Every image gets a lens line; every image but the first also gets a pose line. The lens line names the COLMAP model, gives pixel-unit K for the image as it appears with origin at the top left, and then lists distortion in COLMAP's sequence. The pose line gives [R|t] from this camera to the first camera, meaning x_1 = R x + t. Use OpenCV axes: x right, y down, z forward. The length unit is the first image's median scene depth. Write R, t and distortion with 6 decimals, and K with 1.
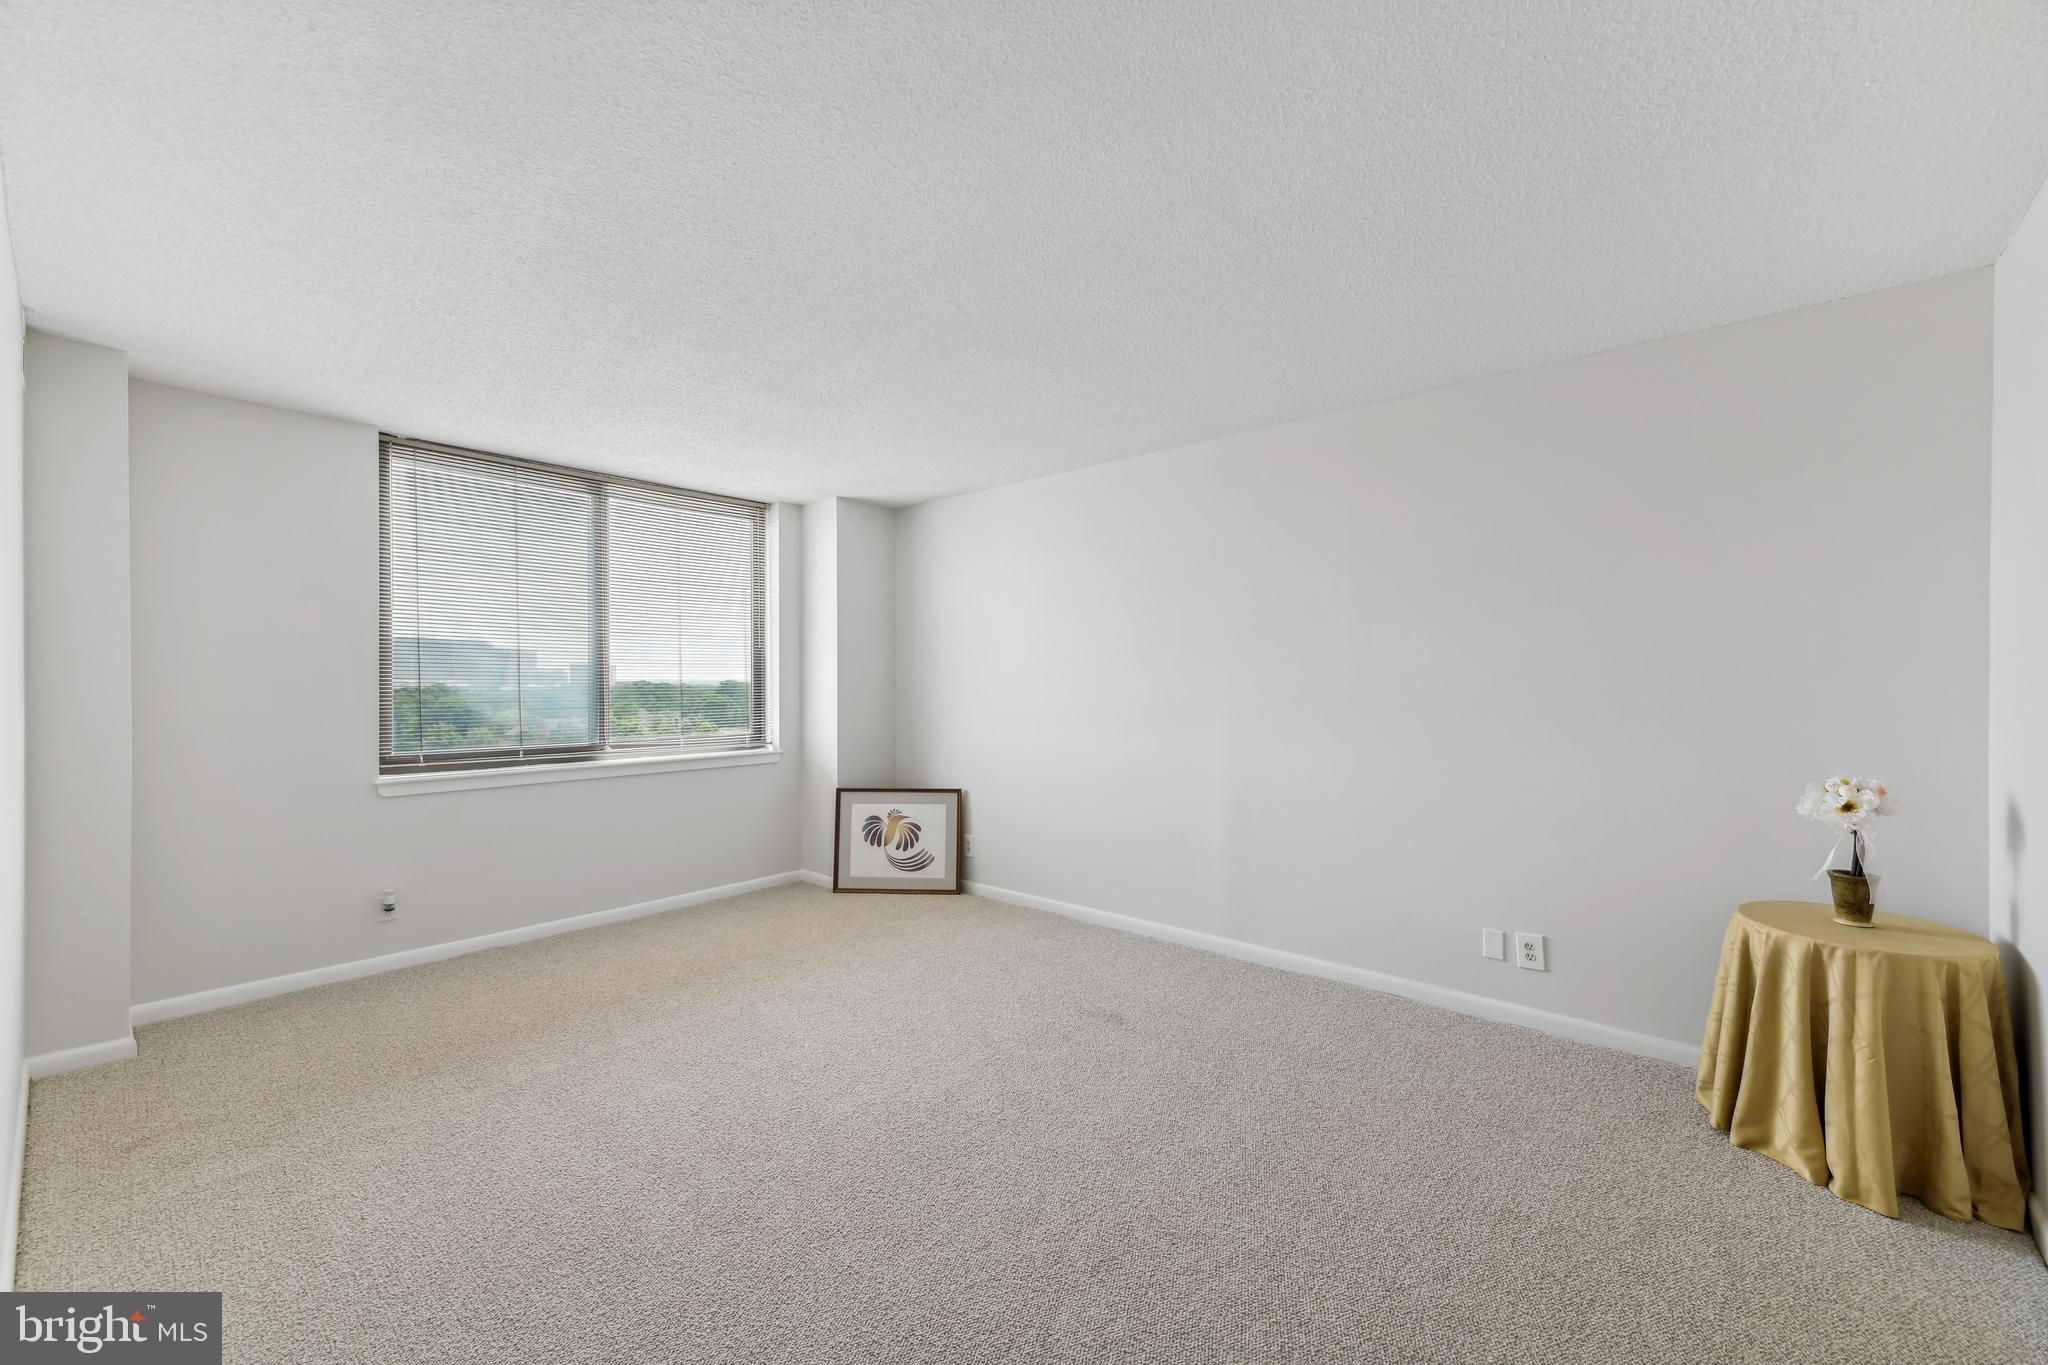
lens RADIAL K [[848.9, 0, 1033.0], [0, 848.9, 679.9], [0, 0, 1]] dist [0.027225, -0.004691]
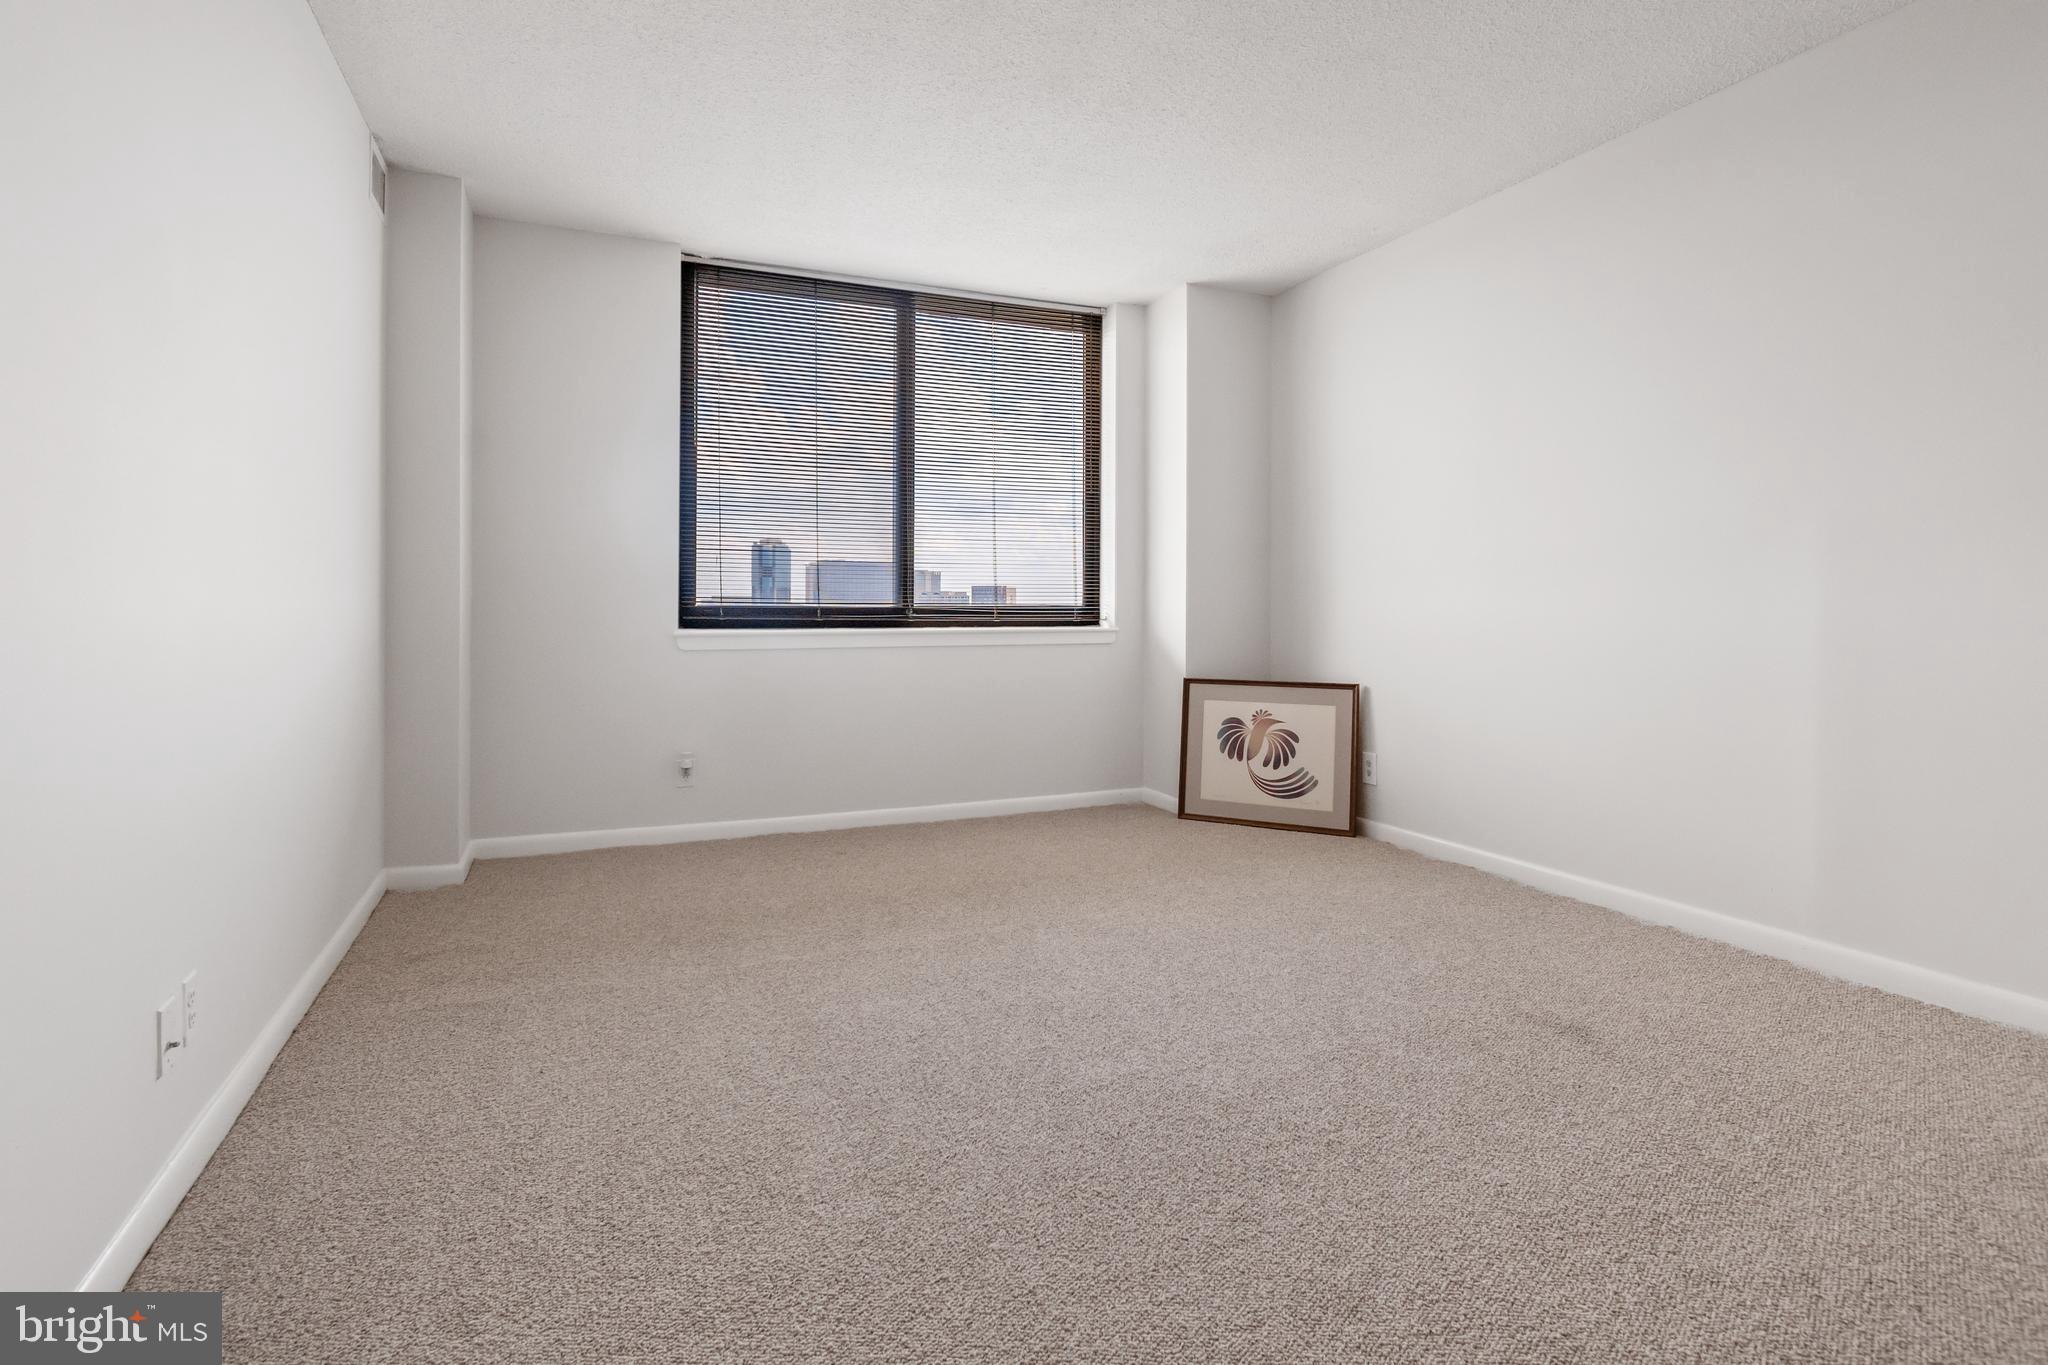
lens RADIAL K [[1068.3, 0, 1019.9], [0, 1068.3, 600.6], [0, 0, 1]] dist [-0.000767, -0.001206]
pose [[0.899937, 0.002770, -0.436011, 0.053574], [-0.005192, 0.999977, -0.004363, 0.078817], [0.435988, 0.006190, 0.899931, 0.127214]]
